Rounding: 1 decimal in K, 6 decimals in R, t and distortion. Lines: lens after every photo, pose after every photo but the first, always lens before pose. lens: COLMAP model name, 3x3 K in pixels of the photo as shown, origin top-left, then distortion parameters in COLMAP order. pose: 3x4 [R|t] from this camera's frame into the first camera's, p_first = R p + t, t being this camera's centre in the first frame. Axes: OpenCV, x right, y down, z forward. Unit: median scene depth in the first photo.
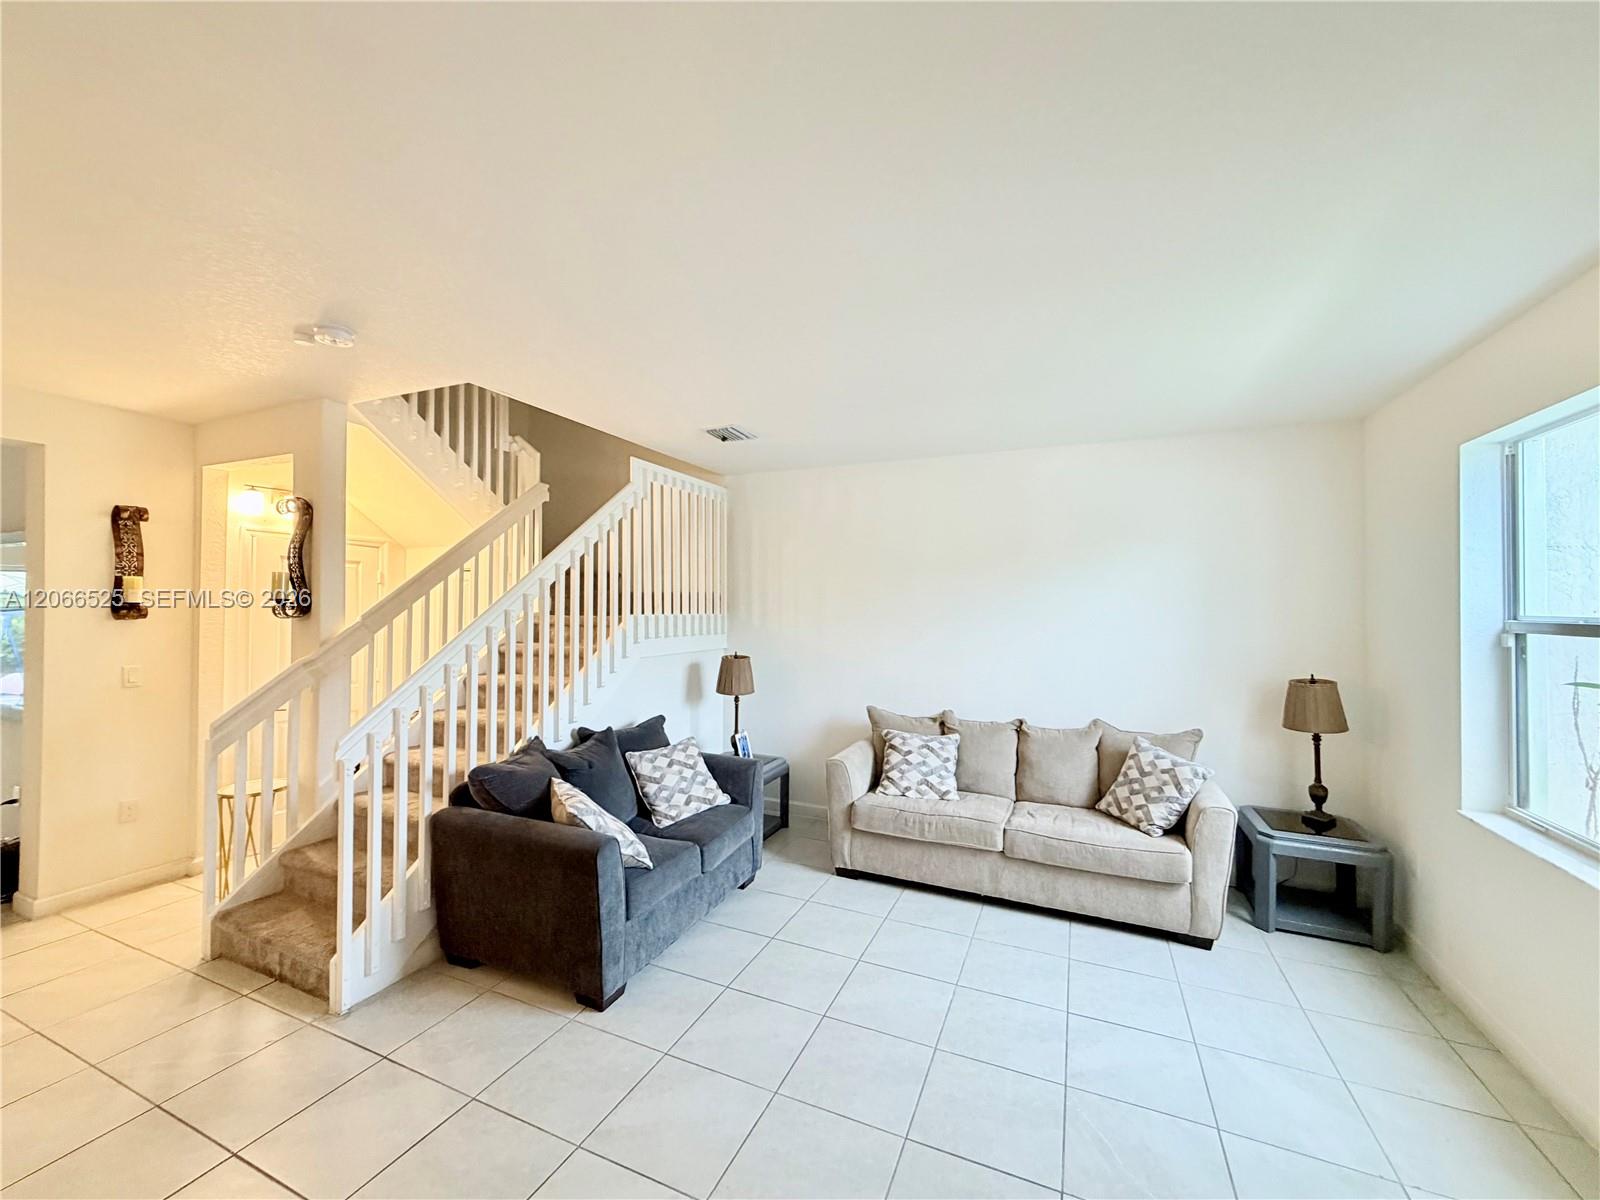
lens RADIAL K [[637.6, 0, 797.0], [0, 637.6, 599.8], [0, 0, 1]] dist [0.000543, -0.000019]
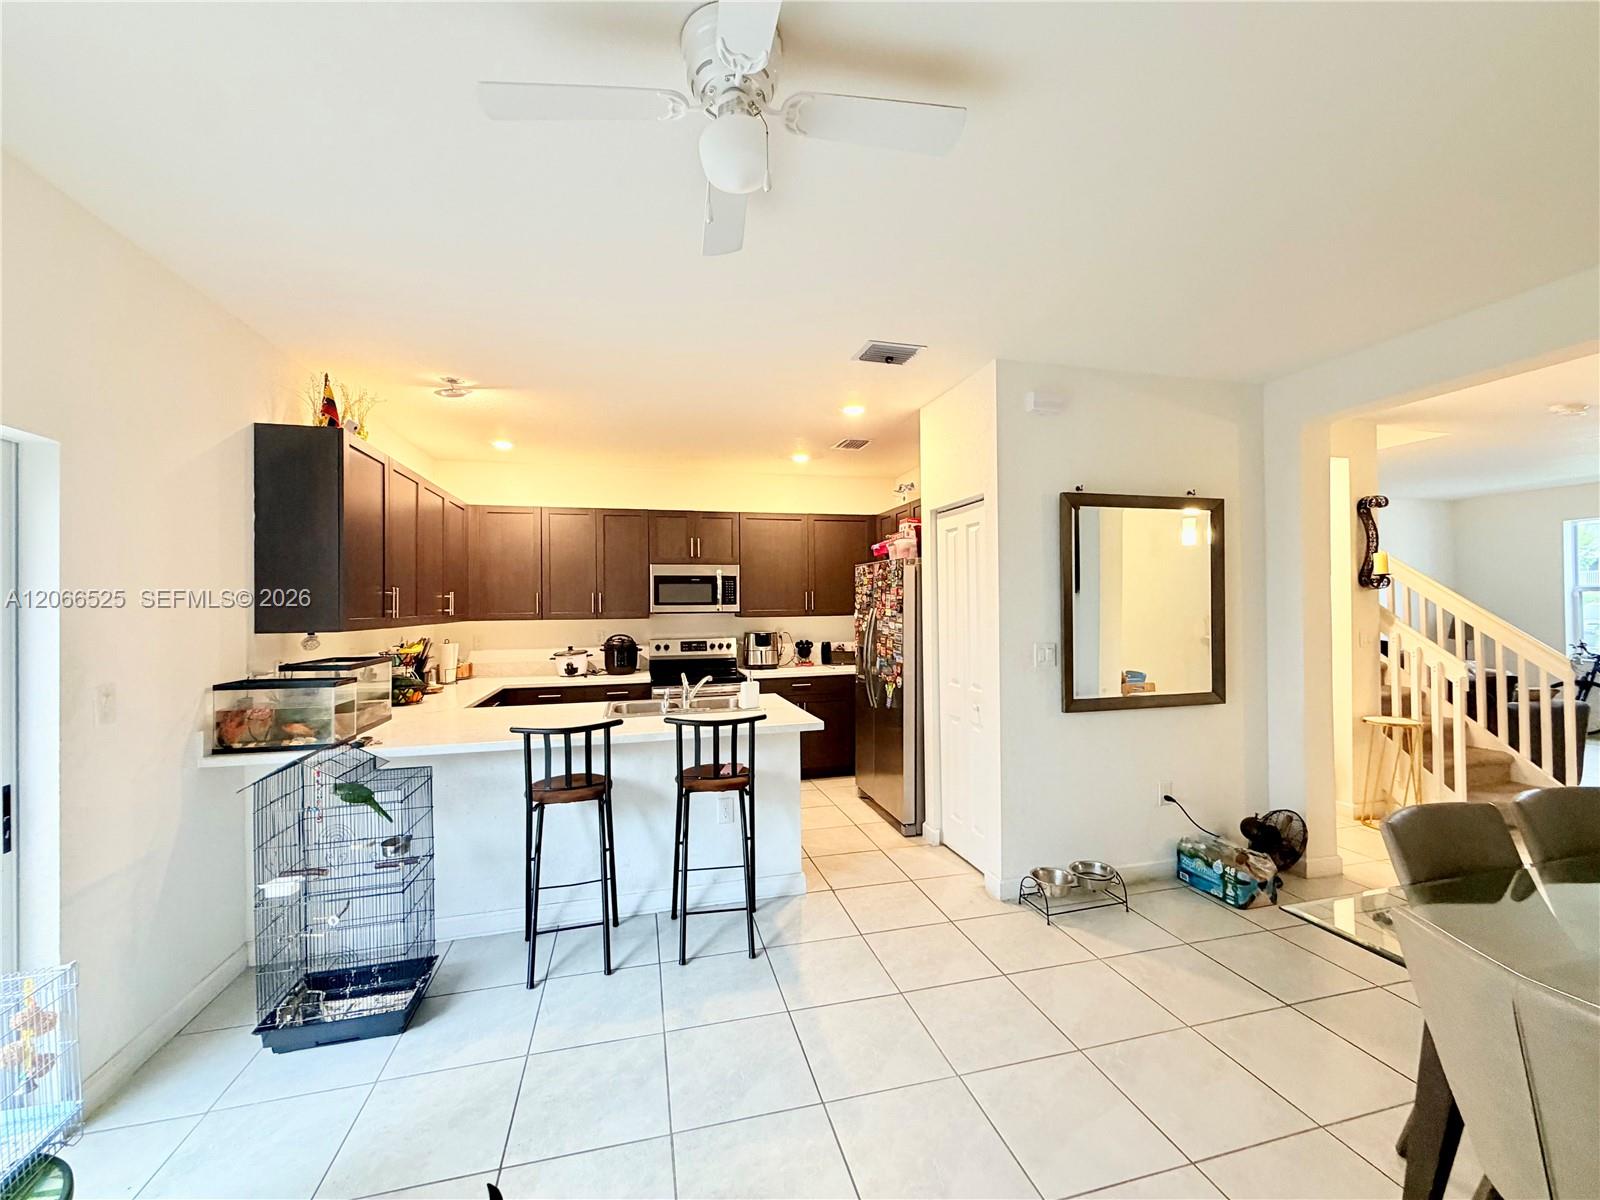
lens RADIAL K [[637.6, 0, 797.0], [0, 637.6, 599.8], [0, 0, 1]] dist [0.000543, -0.000019]
pose [[0.786275, -0.009892, 0.617798, -2.514175], [0.009397, 0.999948, 0.004052, 0.033414], [-0.617805, 0.002619, 0.786327, 0.715395]]
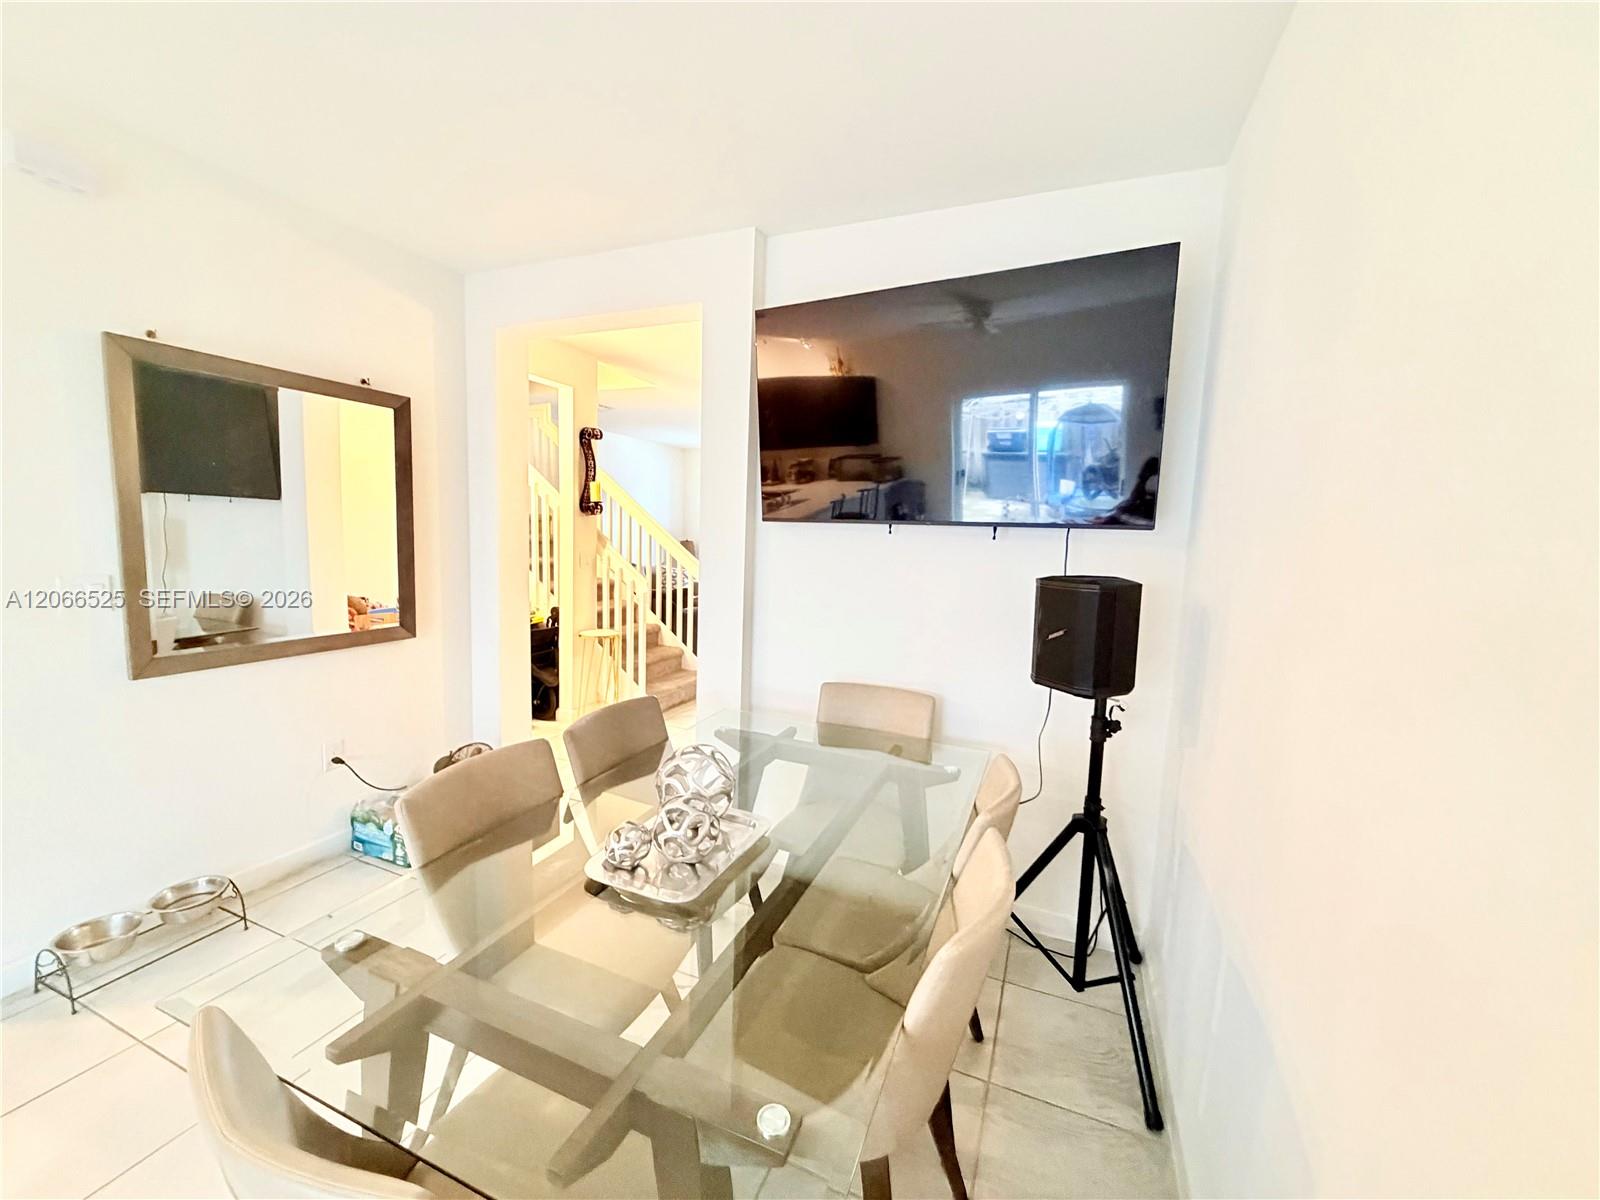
lens RADIAL K [[637.6, 0, 797.0], [0, 637.6, 599.8], [0, 0, 1]] dist [0.000543, -0.000019]
pose [[-0.018642, -0.118298, 0.992803, -2.226033], [-0.046346, 0.992011, 0.117334, 0.027298], [-0.998751, -0.043825, -0.023975, 0.578447]]
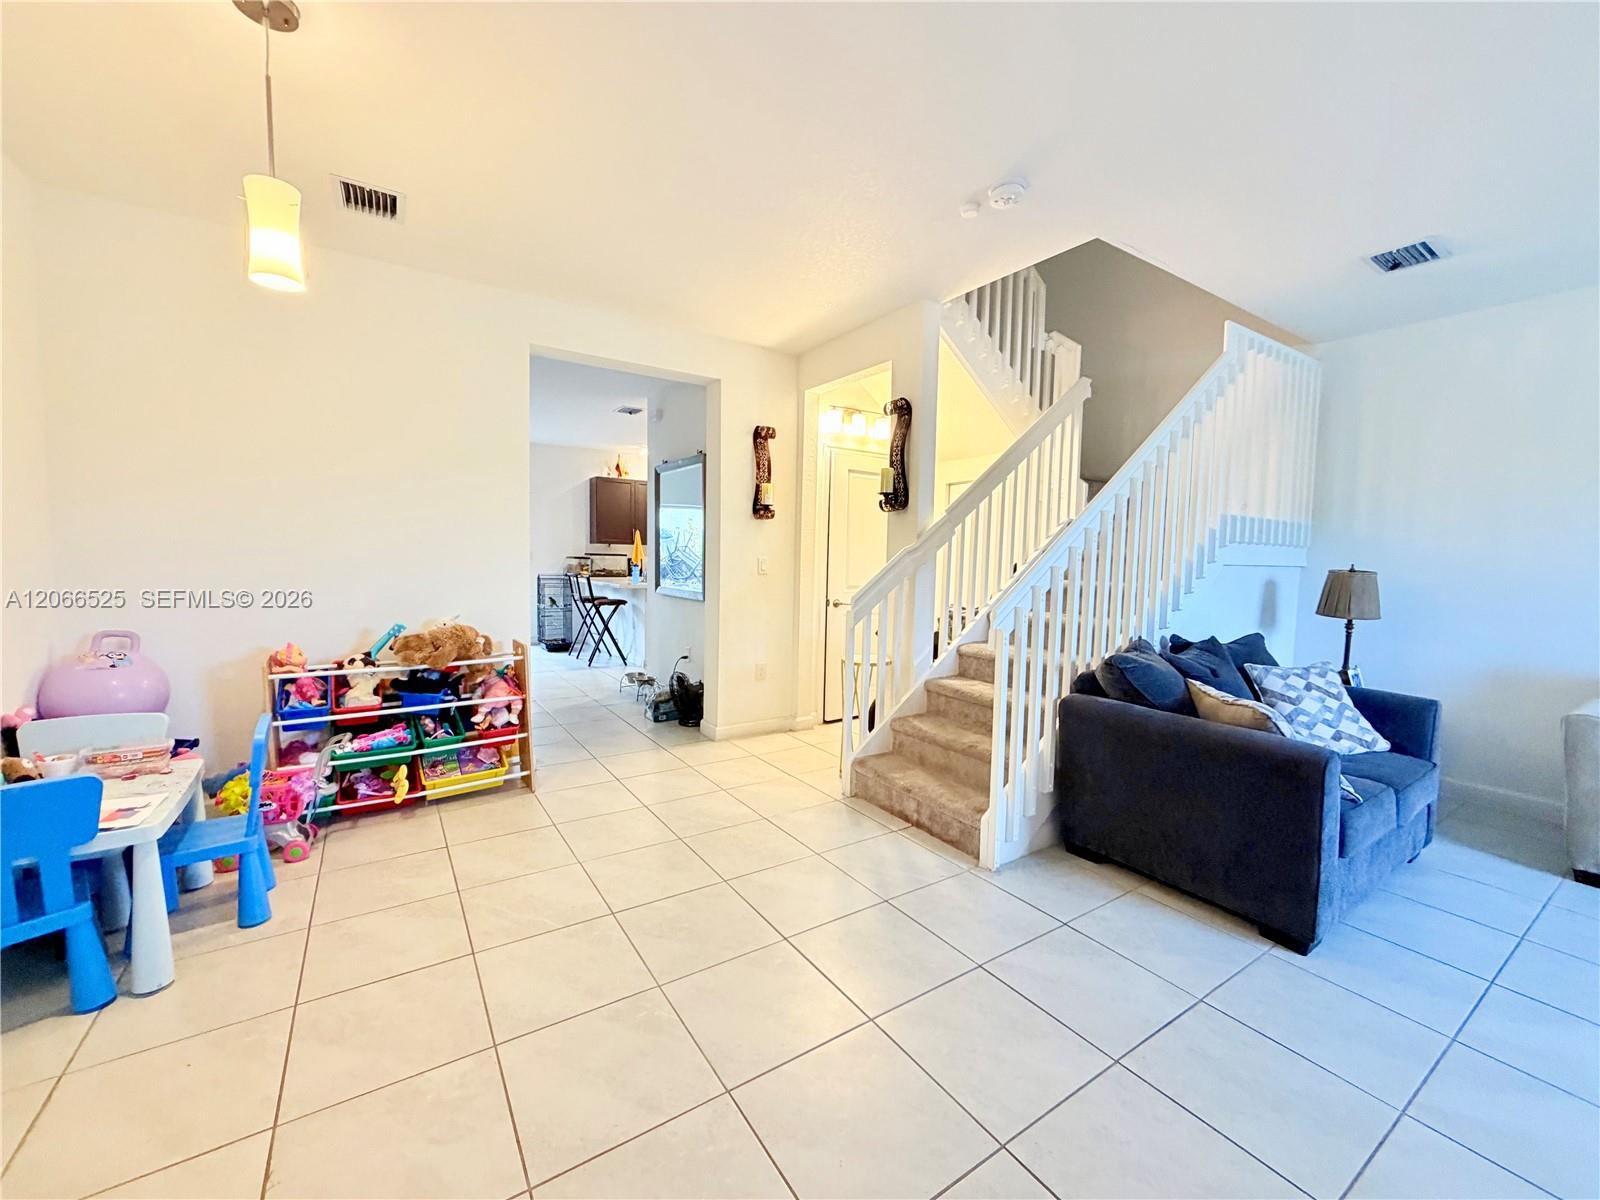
lens RADIAL K [[637.6, 0, 797.0], [0, 637.6, 599.8], [0, 0, 1]] dist [0.000543, -0.000019]
pose [[0.839905, 0.048586, -0.540555, -0.332255], [-0.009289, 0.997126, 0.075191, 0.099589], [0.542654, -0.058132, 0.837942, -0.017478]]
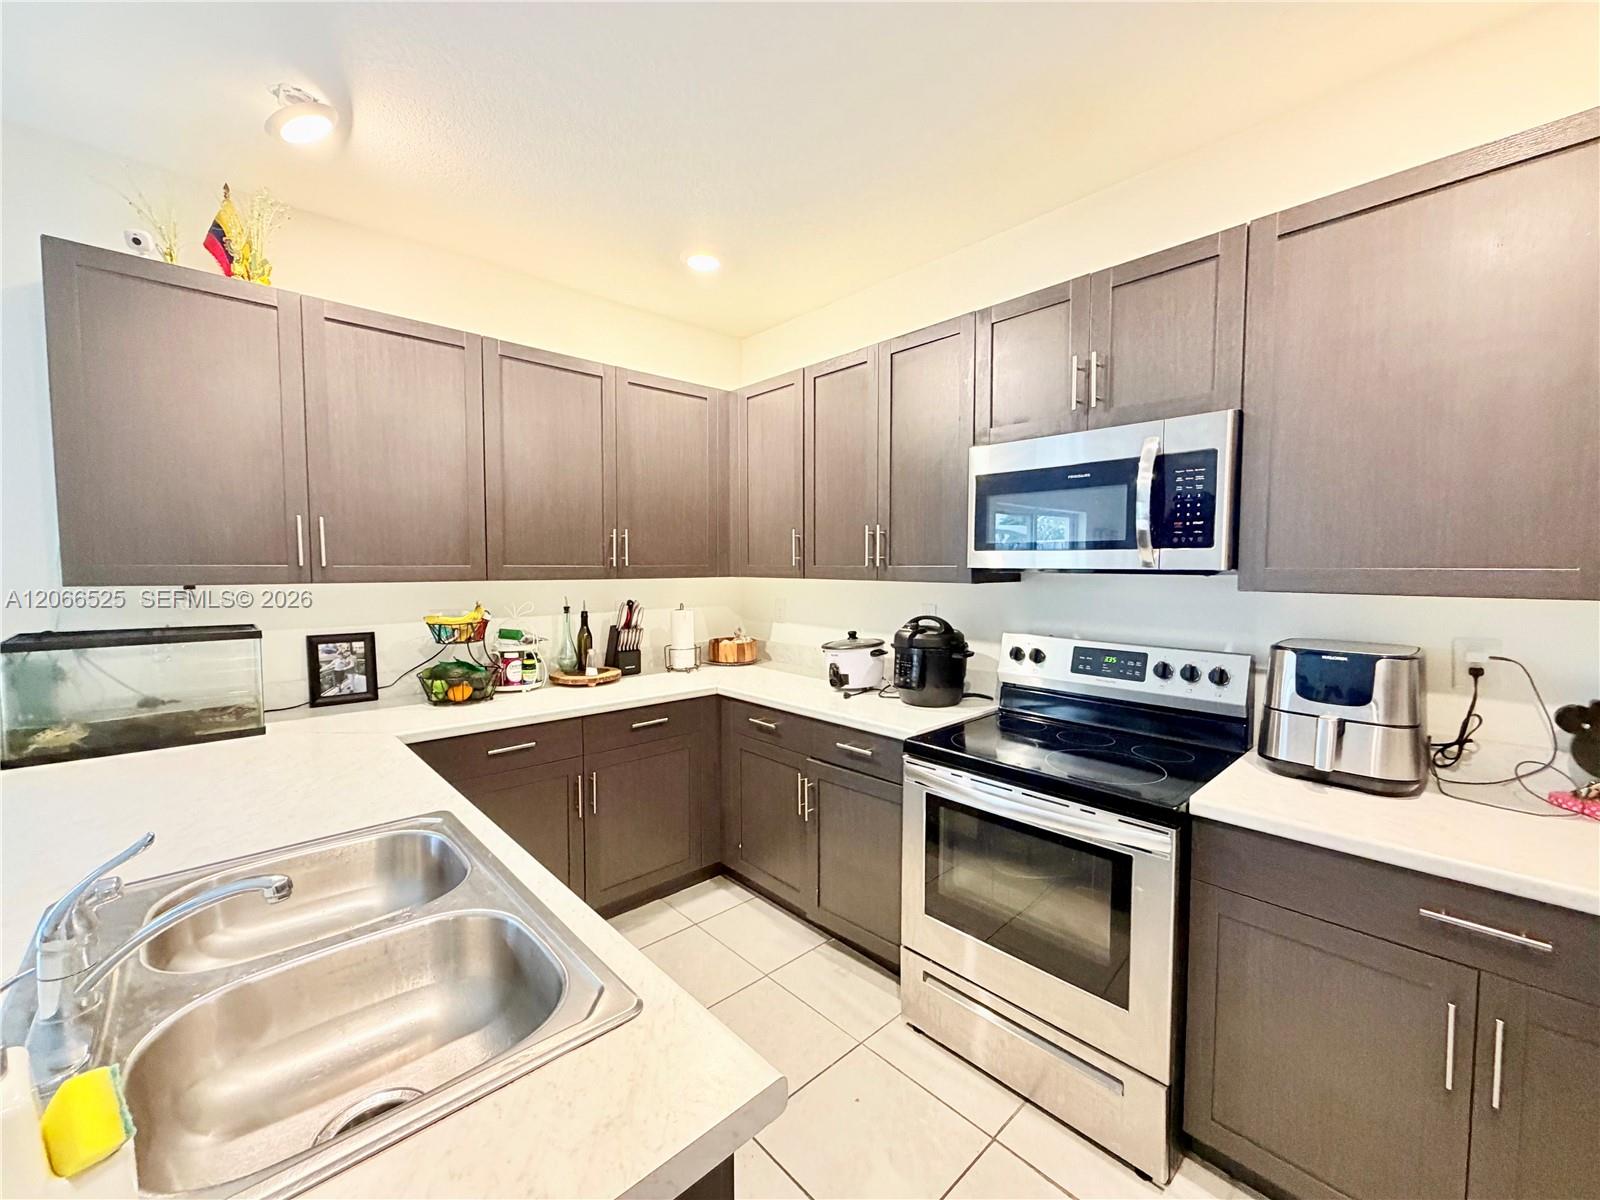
lens RADIAL K [[637.6, 0, 797.0], [0, 637.6, 599.8], [0, 0, 1]] dist [0.000543, -0.000019]
pose [[0.918924, 0.015993, -0.394111, -1.727988], [0.009403, 0.998005, 0.062423, 0.057463], [0.394324, -0.061068, 0.916940, 1.522488]]
